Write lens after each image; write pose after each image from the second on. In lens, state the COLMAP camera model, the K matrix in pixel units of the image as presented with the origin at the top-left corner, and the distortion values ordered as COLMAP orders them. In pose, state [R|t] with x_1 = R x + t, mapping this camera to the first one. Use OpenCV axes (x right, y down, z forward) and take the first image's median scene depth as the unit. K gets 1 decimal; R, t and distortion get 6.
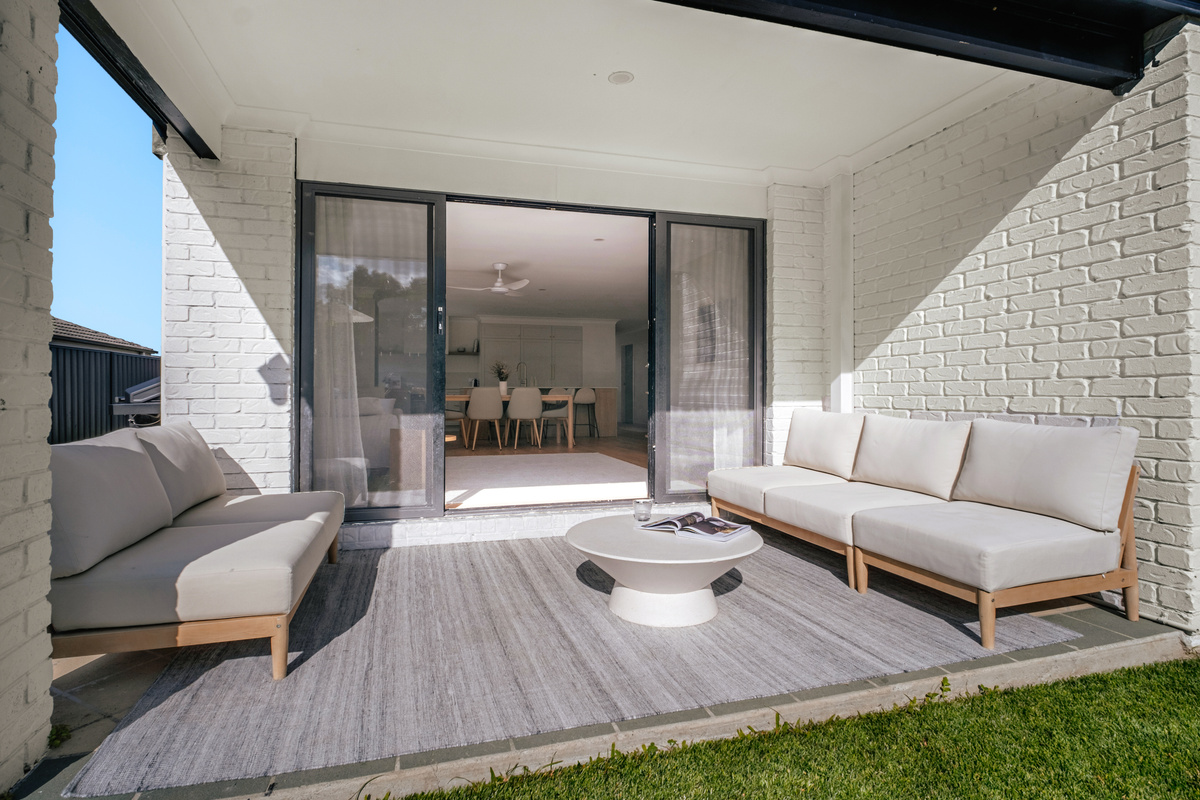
lens RADIAL K [[545.8, 0, 683.1], [0, 545.8, 400.4], [0, 0, 1]] dist [-0.002508, -0.000452]
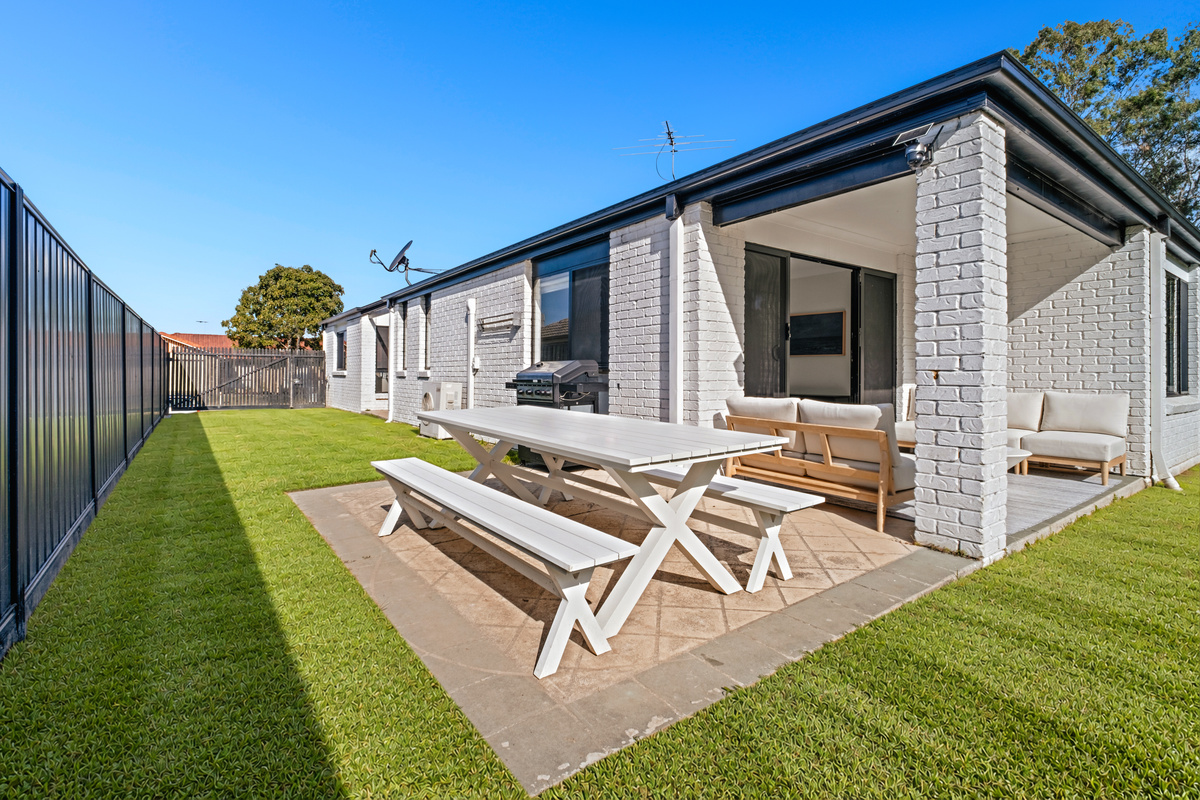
lens RADIAL K [[545.8, 0, 616.0], [0, 545.8, 382.2], [0, 0, 1]] dist [-0.002508, -0.000452]
pose [[0.933289, -0.000484, 0.359127, -1.848399], [-0.001084, 0.999991, 0.004163, -0.008385], [-0.359126, -0.004275, 0.933279, -0.371458]]
